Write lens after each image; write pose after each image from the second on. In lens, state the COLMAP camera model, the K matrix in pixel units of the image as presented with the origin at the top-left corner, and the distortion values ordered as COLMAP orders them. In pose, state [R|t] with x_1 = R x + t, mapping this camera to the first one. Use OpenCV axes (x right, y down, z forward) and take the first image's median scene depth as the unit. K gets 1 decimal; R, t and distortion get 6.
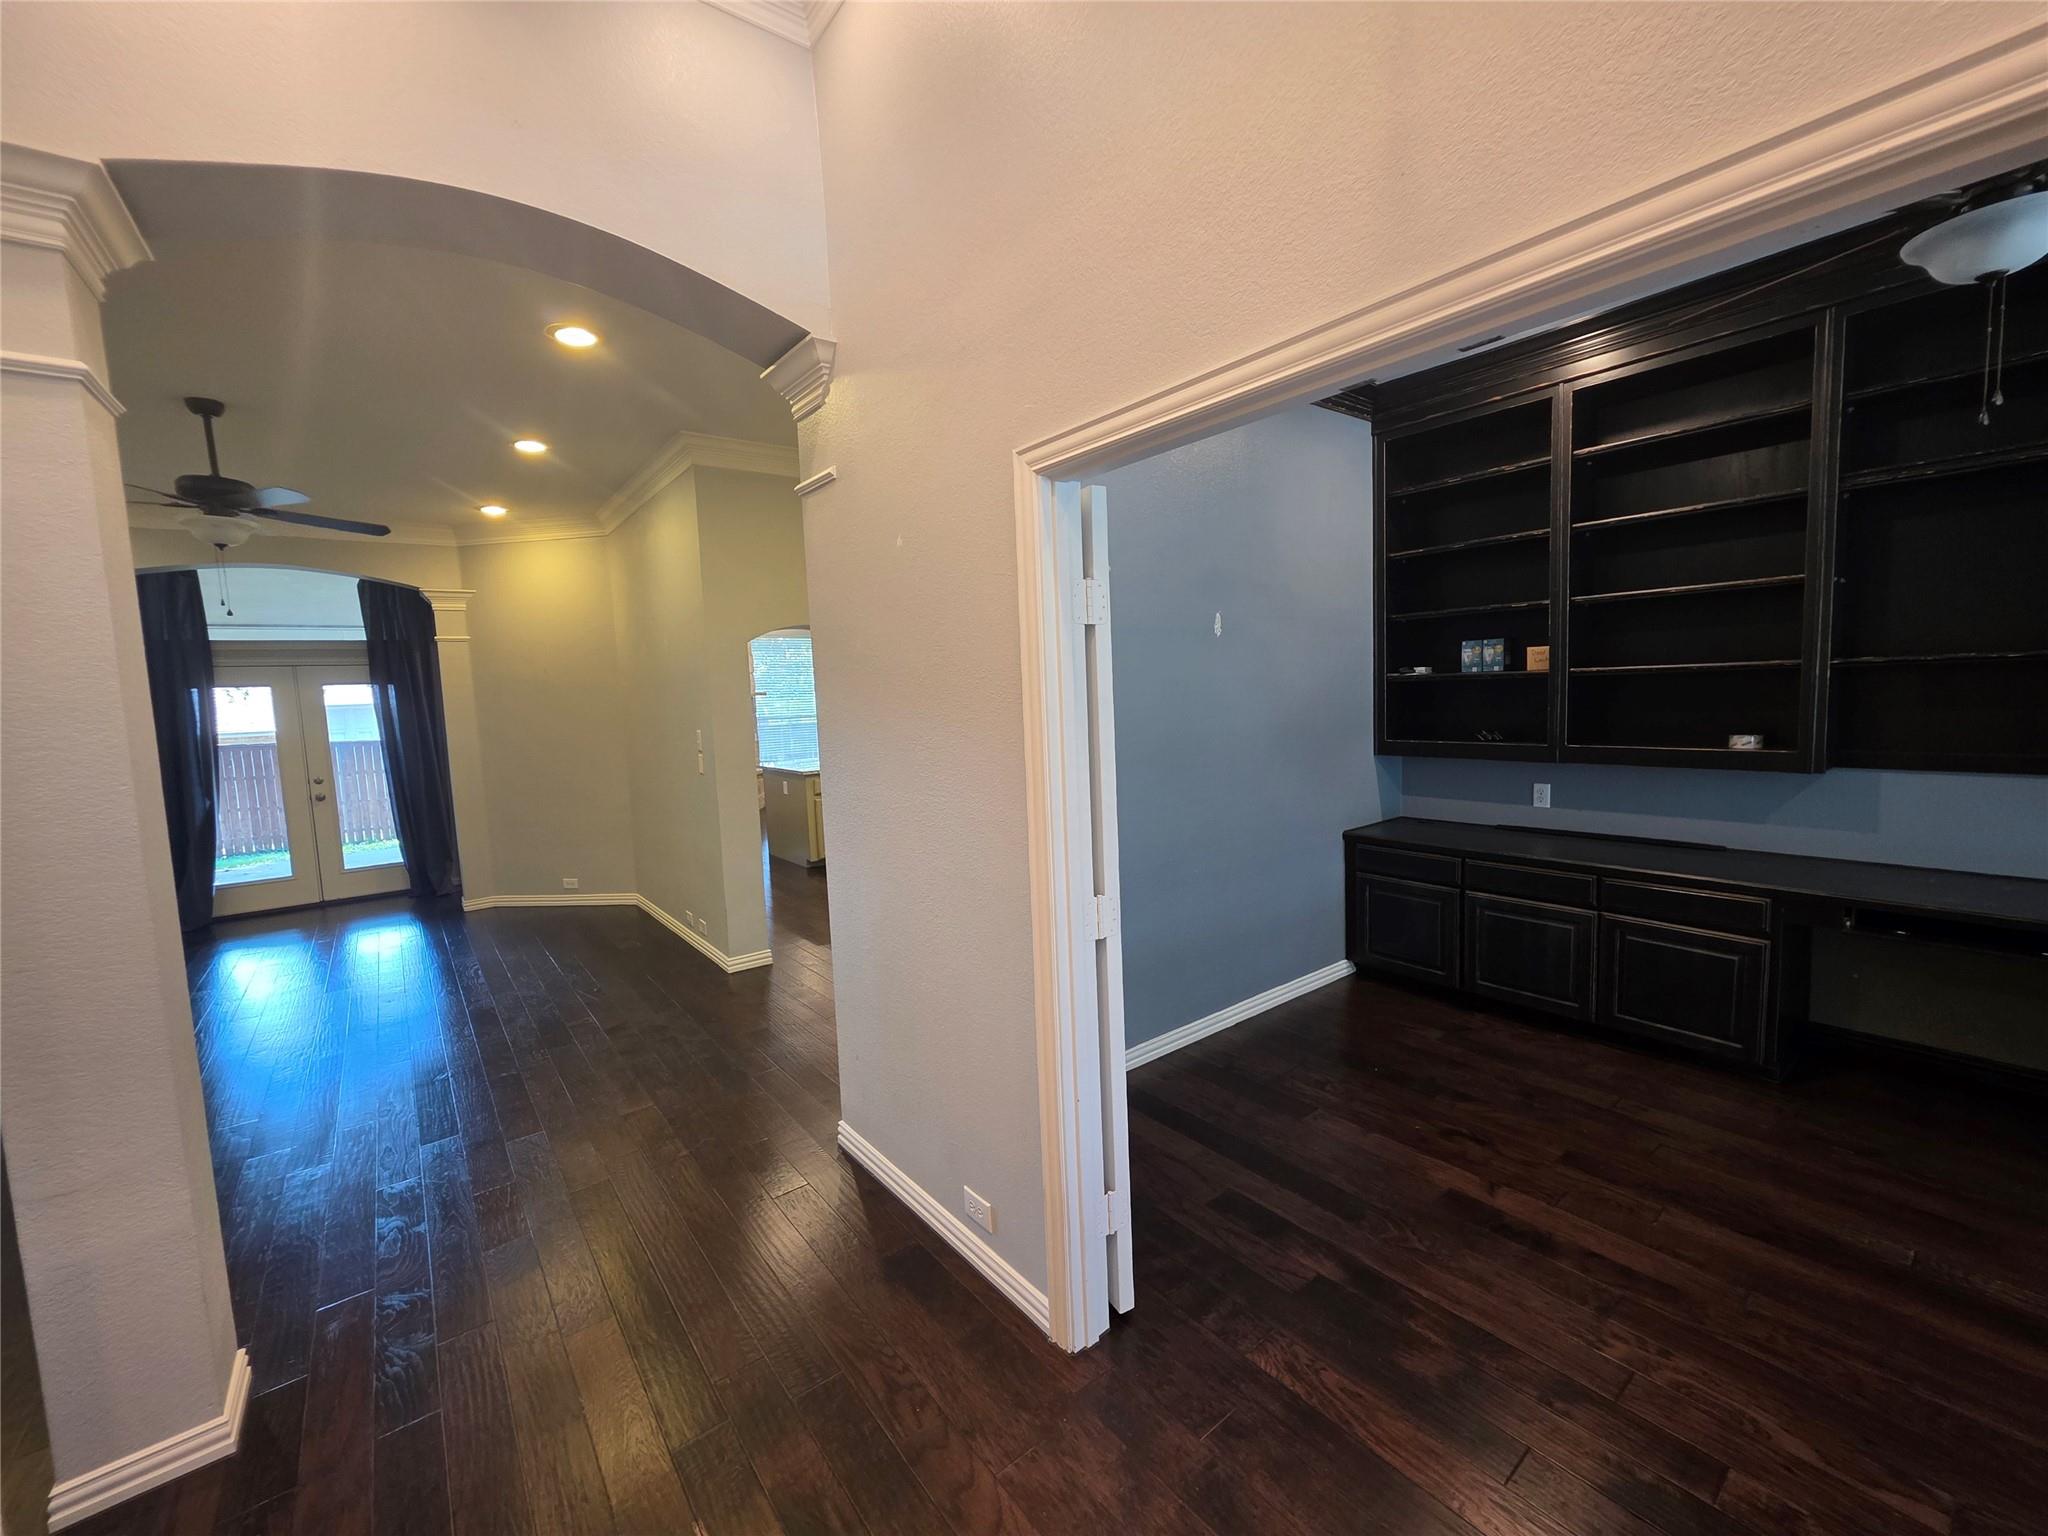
lens RADIAL K [[821.4, 0, 1018.0], [0, 821.4, 762.9], [0, 0, 1]] dist [-0.000694, -0.000763]
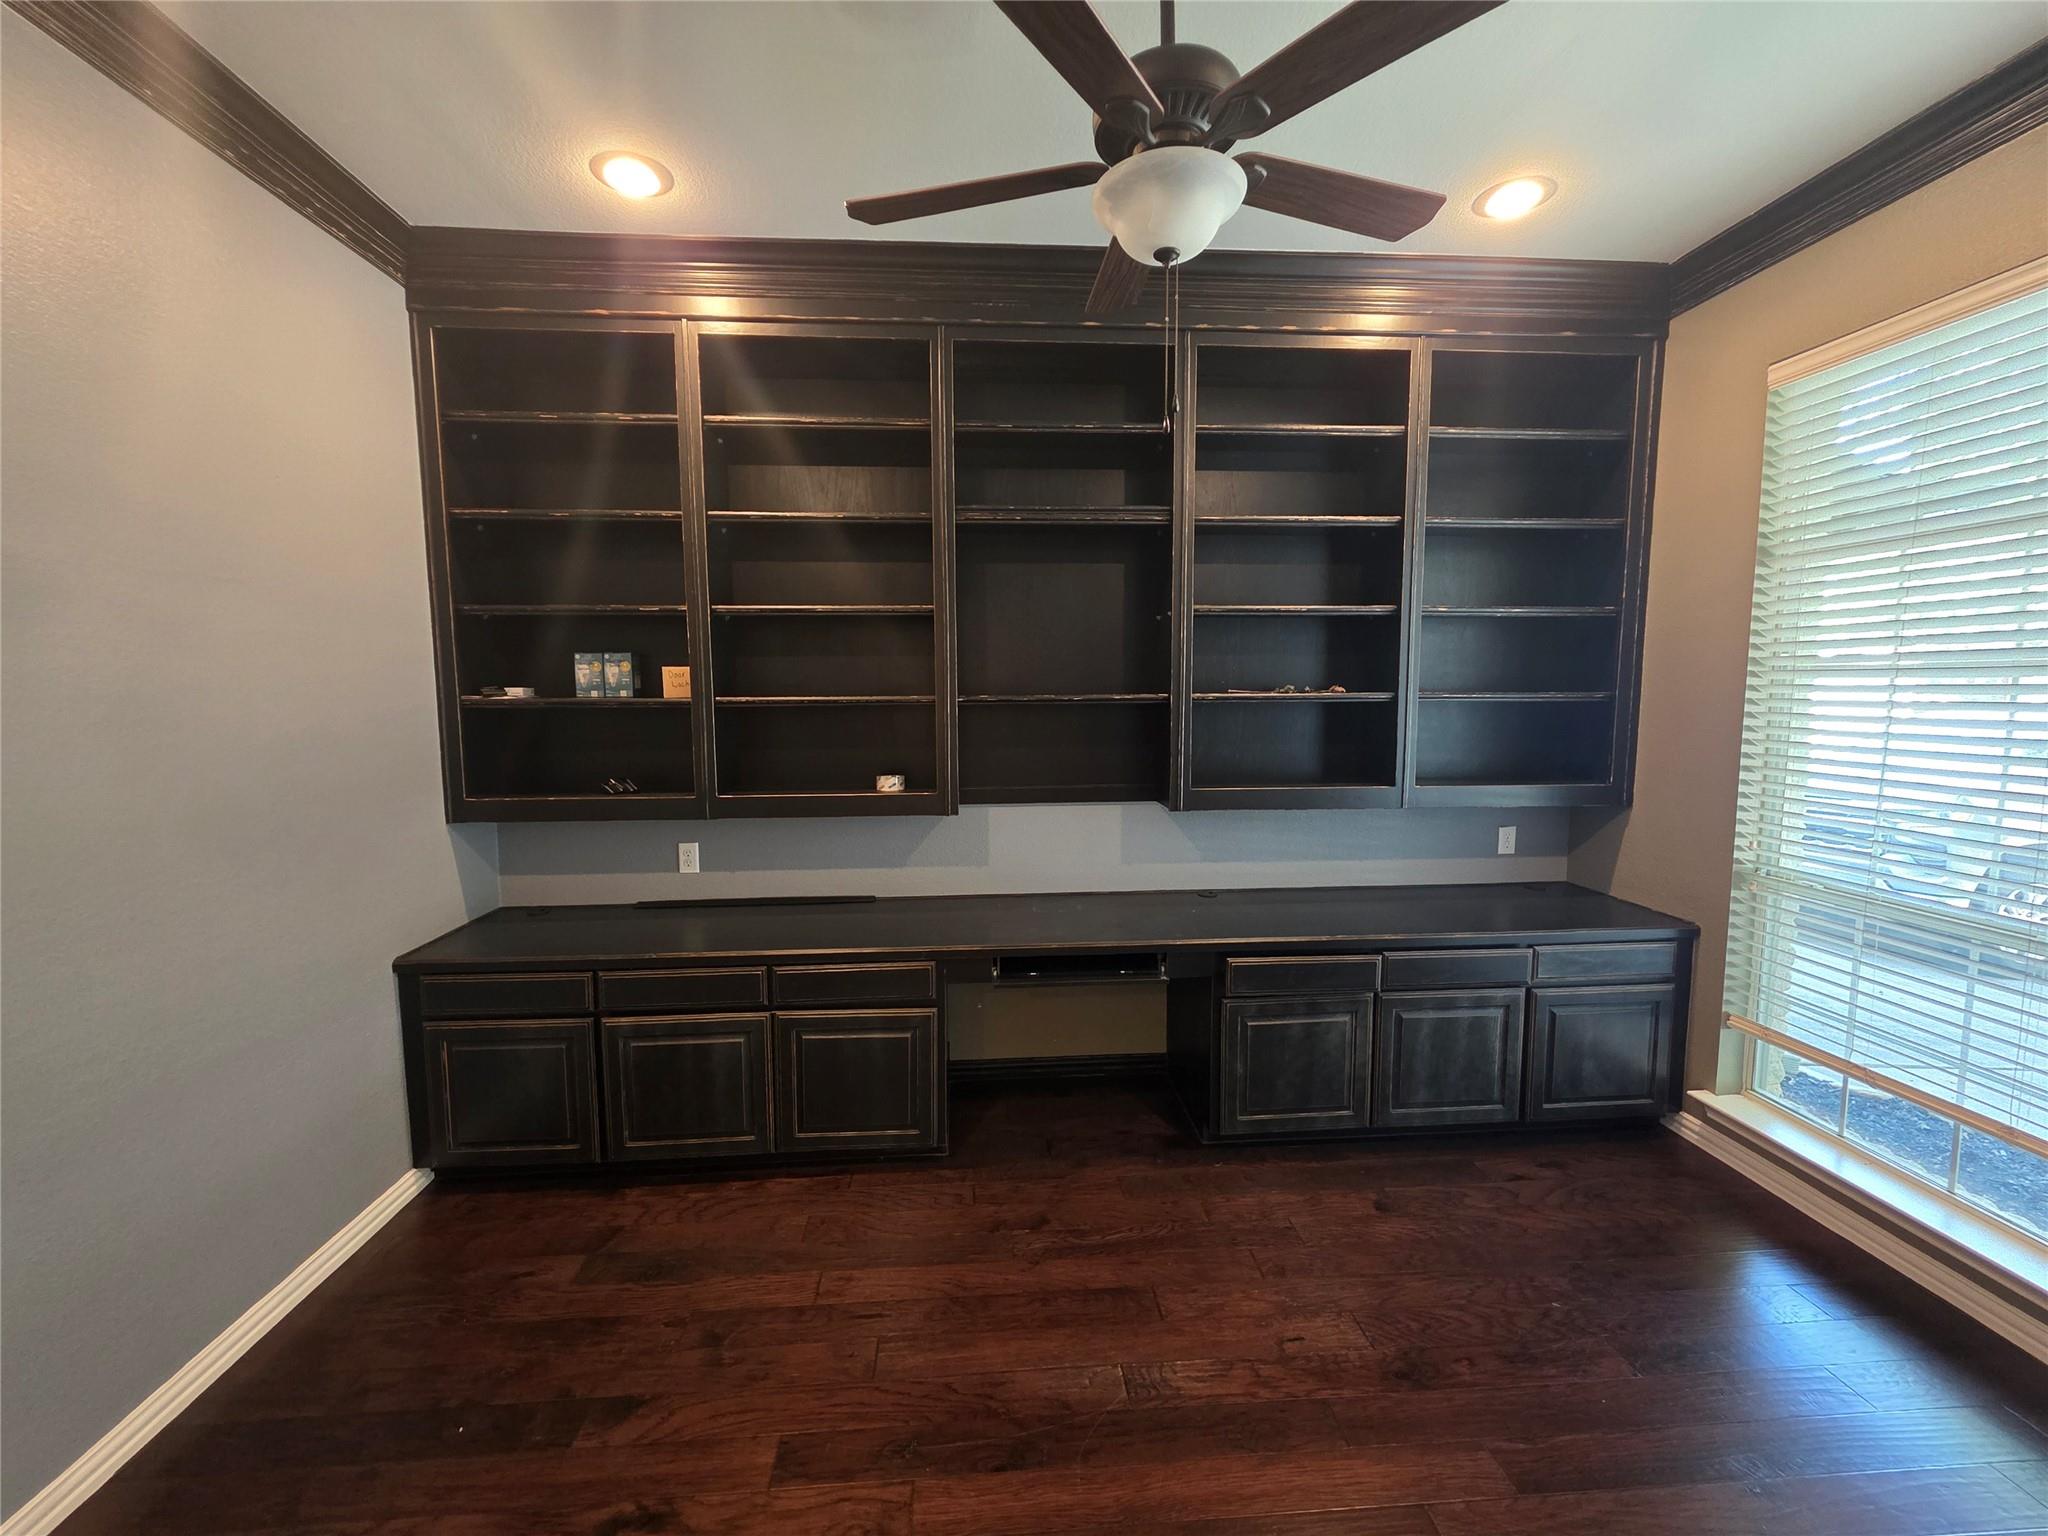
lens RADIAL K [[821.4, 0, 1018.0], [0, 821.4, 762.9], [0, 0, 1]] dist [-0.000694, -0.000763]
pose [[0.558305, -0.039418, 0.828699, 0.183932], [0.057499, 0.998307, 0.008748, -0.042858], [-0.827641, 0.042765, 0.559627, 0.327222]]
